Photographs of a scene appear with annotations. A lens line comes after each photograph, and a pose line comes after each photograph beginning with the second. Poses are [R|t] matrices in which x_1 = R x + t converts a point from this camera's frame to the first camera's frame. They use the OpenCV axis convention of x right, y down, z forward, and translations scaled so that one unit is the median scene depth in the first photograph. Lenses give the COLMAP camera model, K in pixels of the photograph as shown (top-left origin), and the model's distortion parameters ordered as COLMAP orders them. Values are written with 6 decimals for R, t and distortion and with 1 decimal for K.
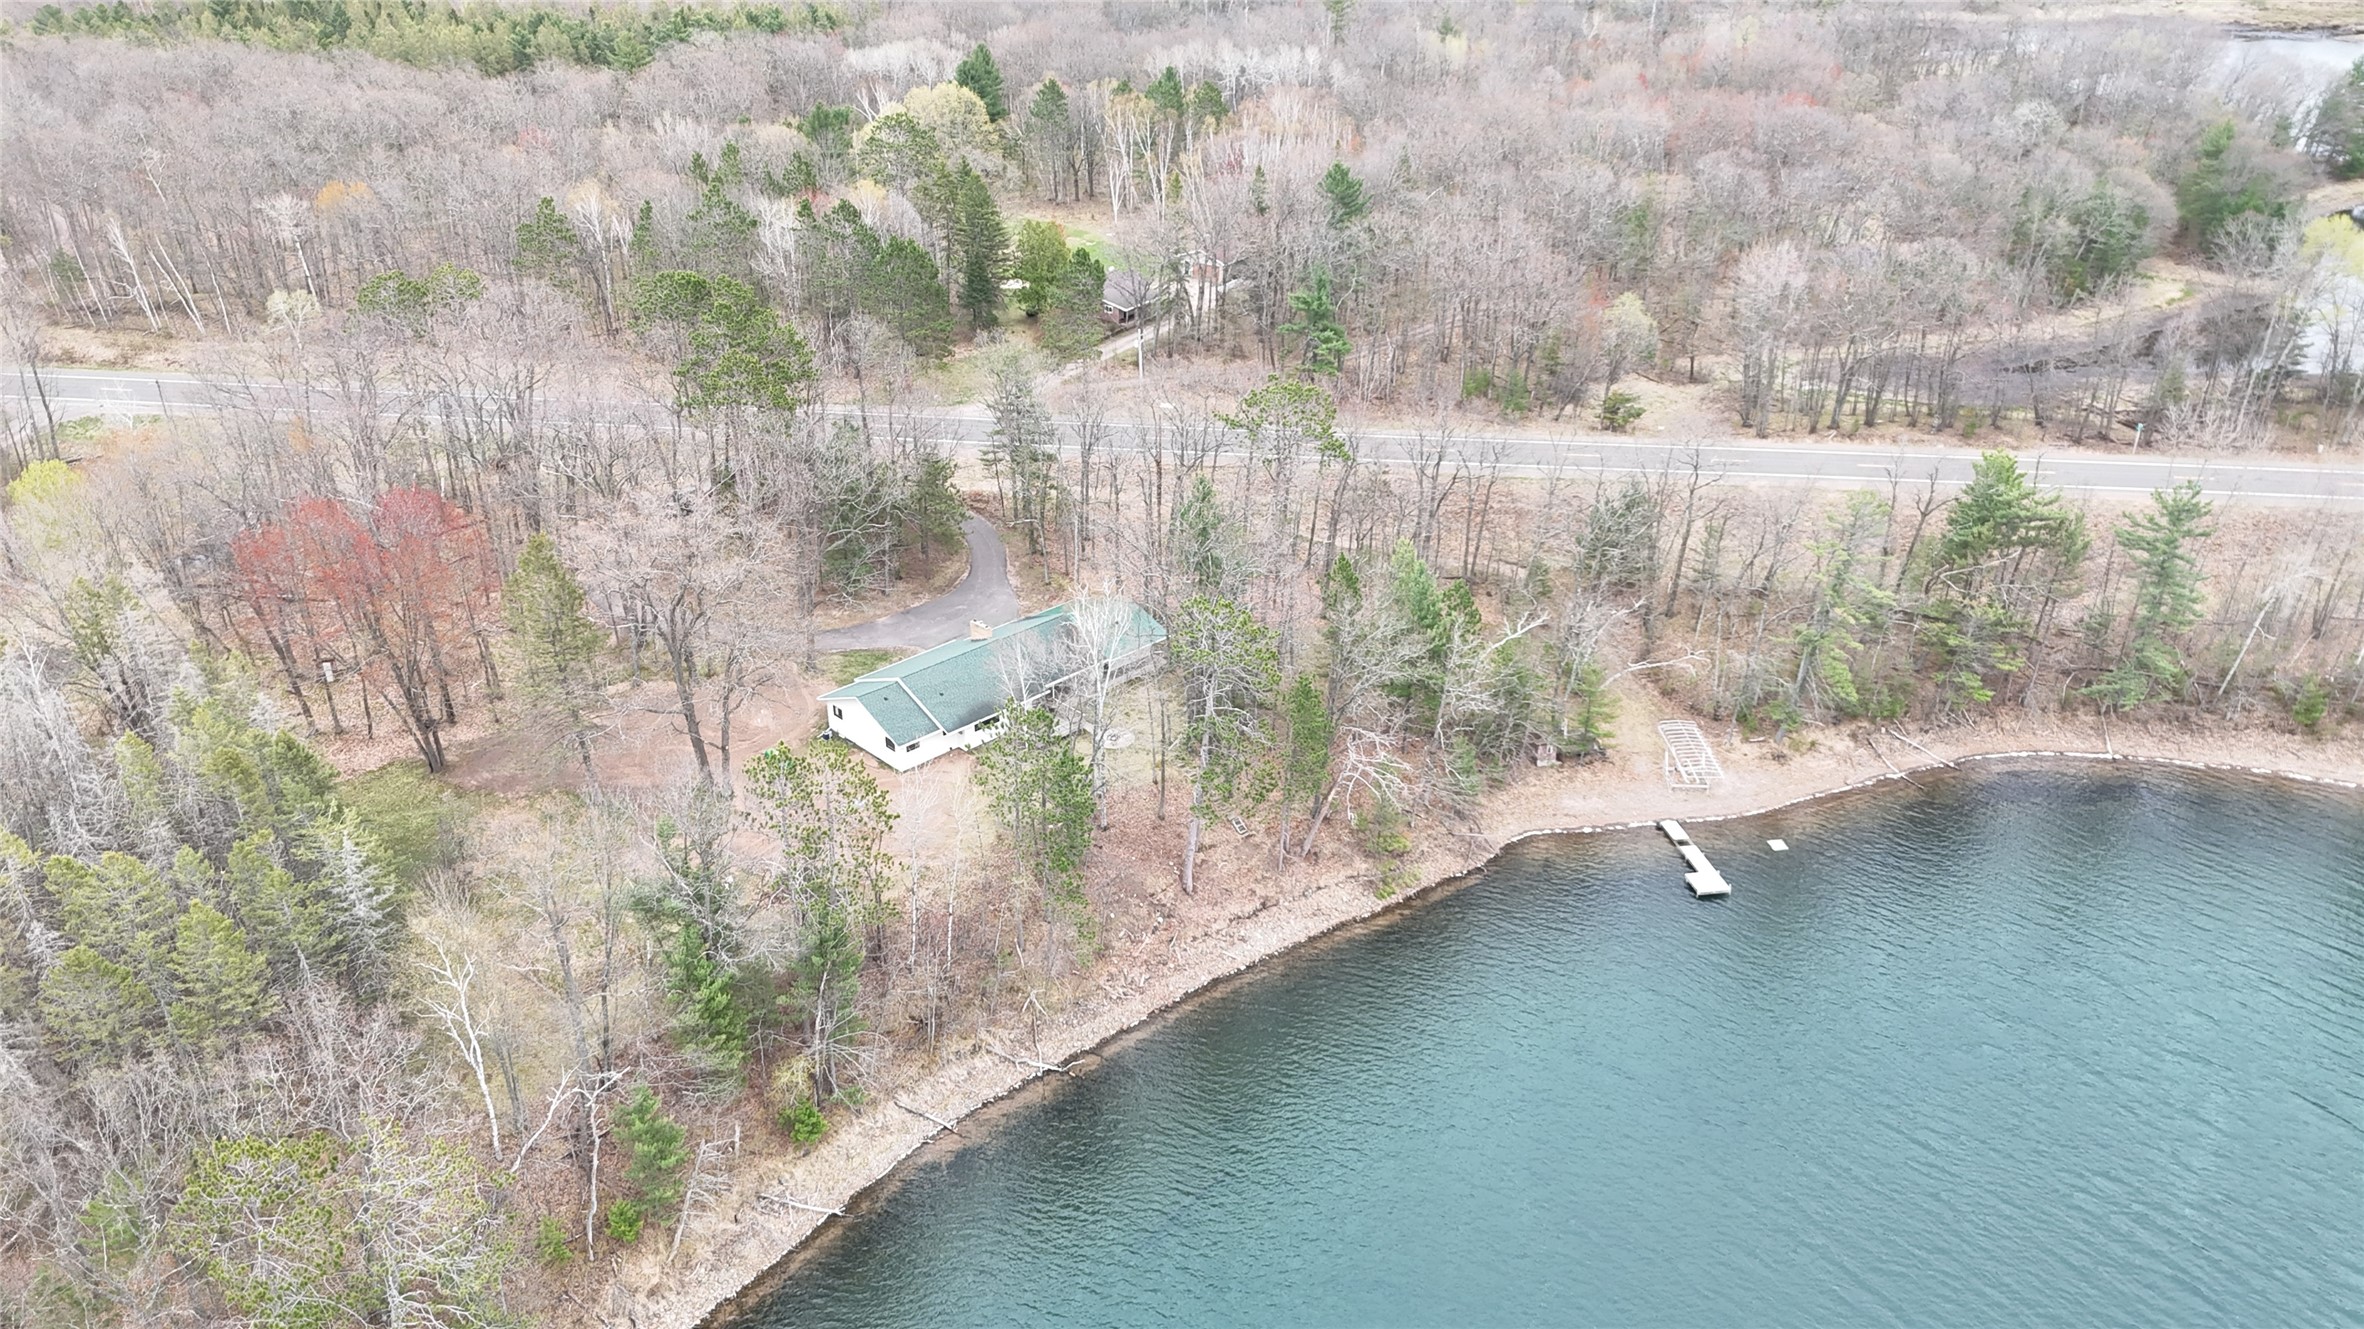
lens RADIAL K [[1821.5, 0, 1182.0], [0, 1821.5, 664.5], [0, 0, 1]] dist [0.080412, -0.077510]
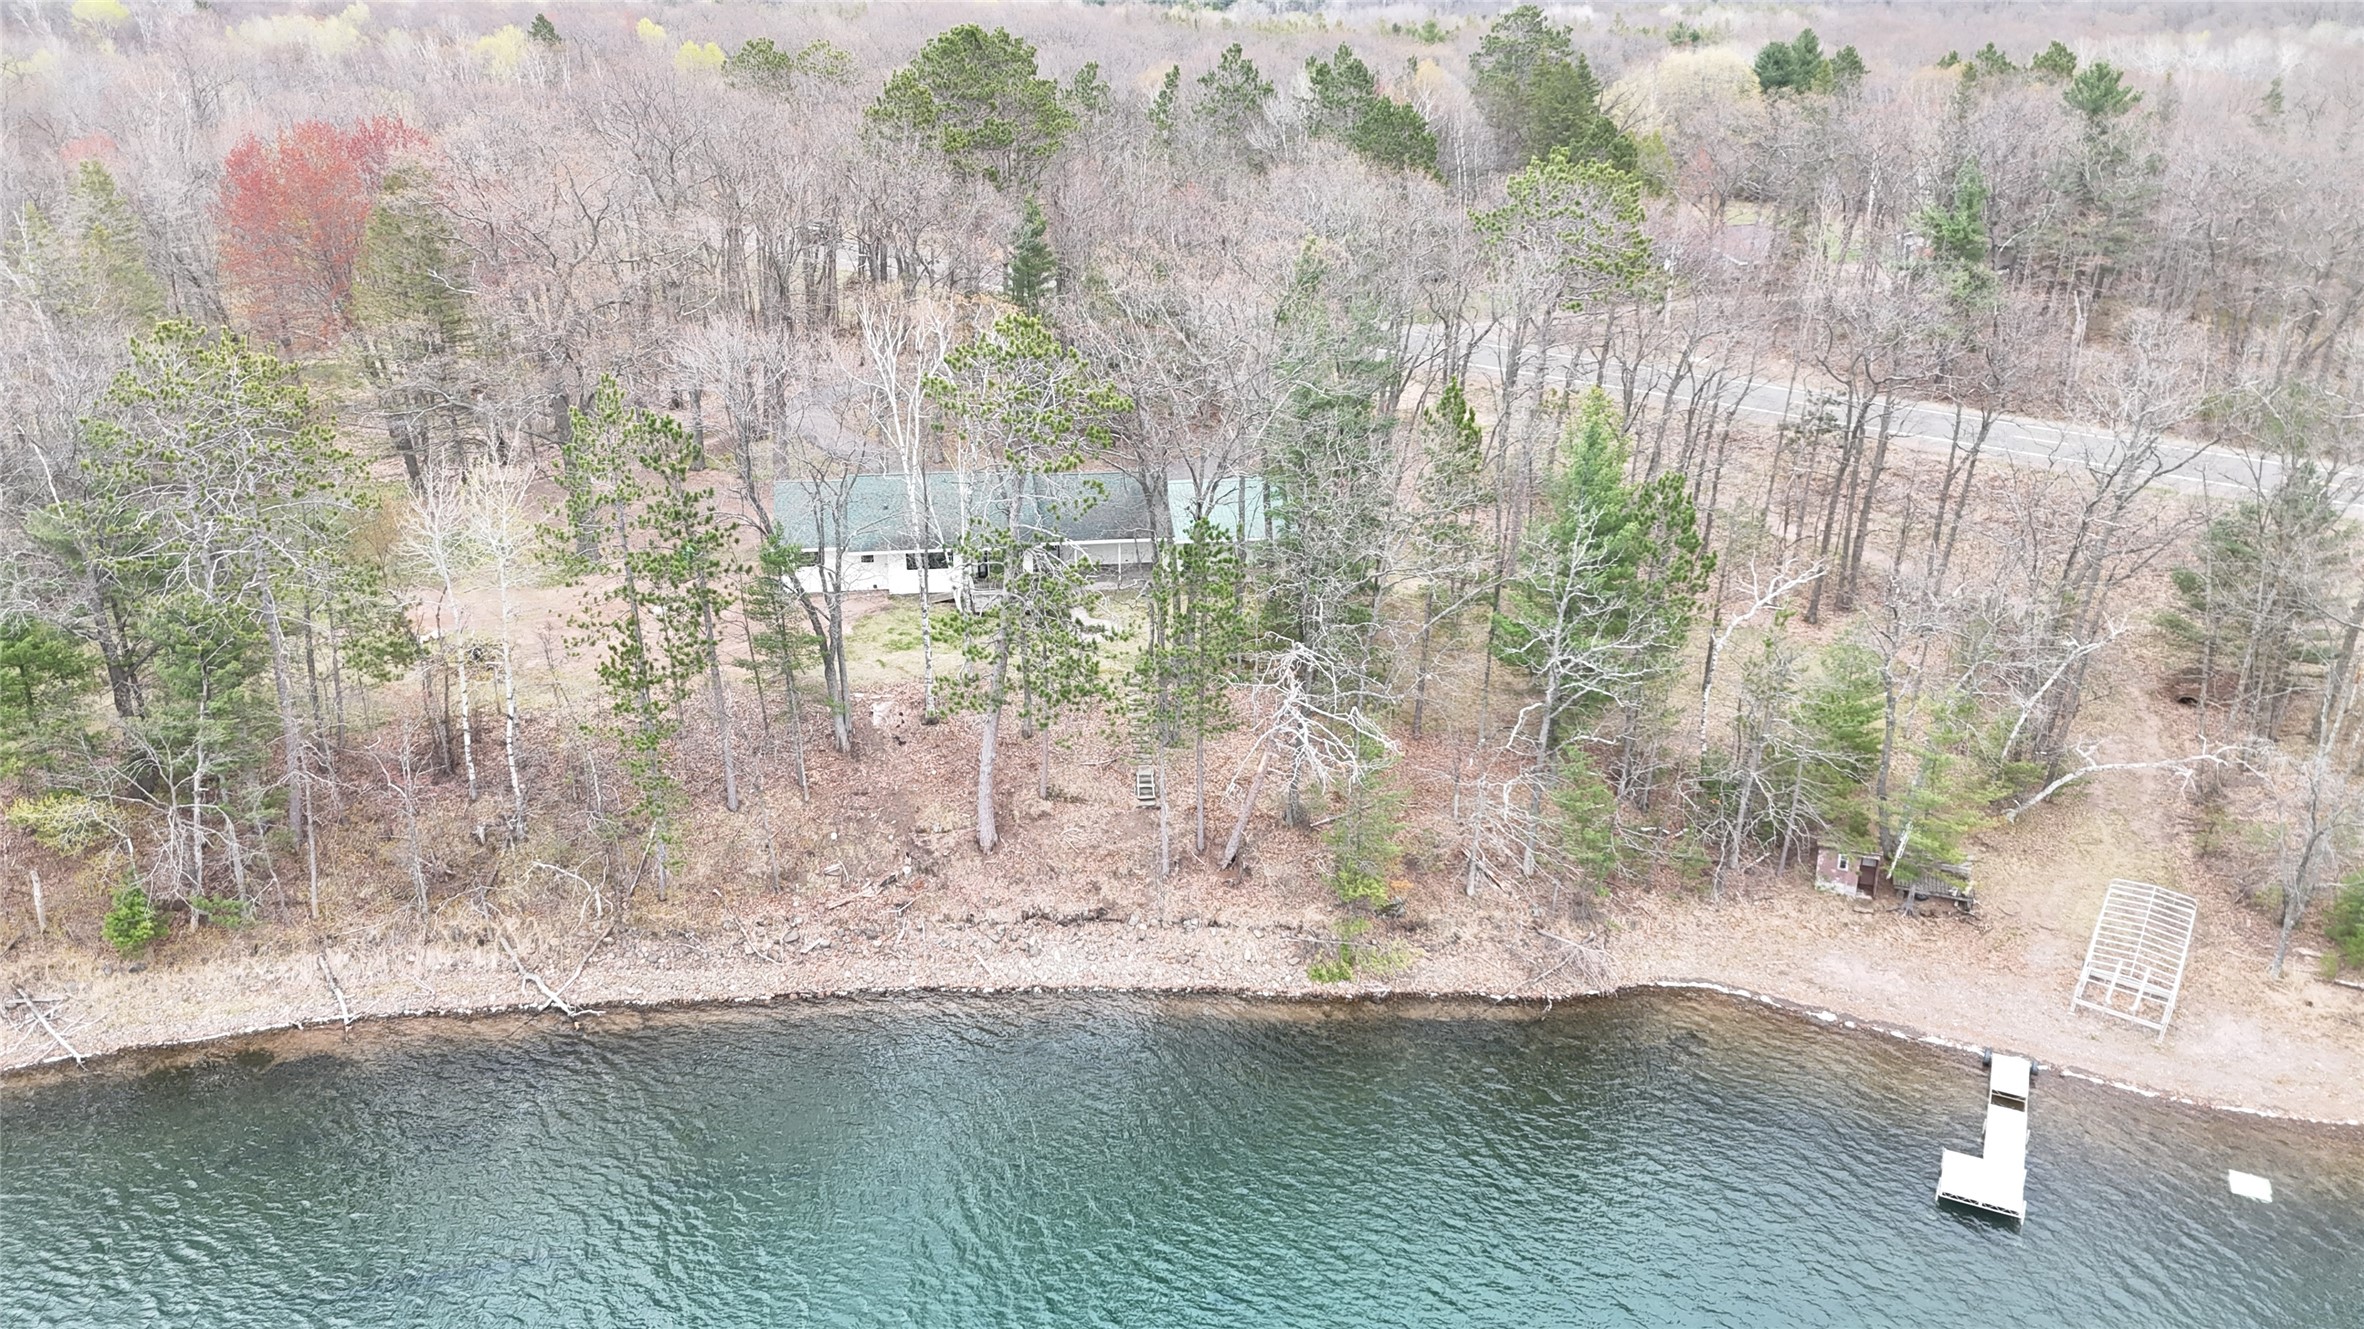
lens RADIAL K [[1821.5, 0, 1182.0], [0, 1821.5, 664.5], [0, 0, 1]] dist [0.080412, -0.077510]
pose [[0.805918, 0.210474, -0.553350, 0.358469], [-0.269697, 0.962576, -0.026668, 0.062741], [0.527028, 0.170729, 0.832522, 0.505713]]
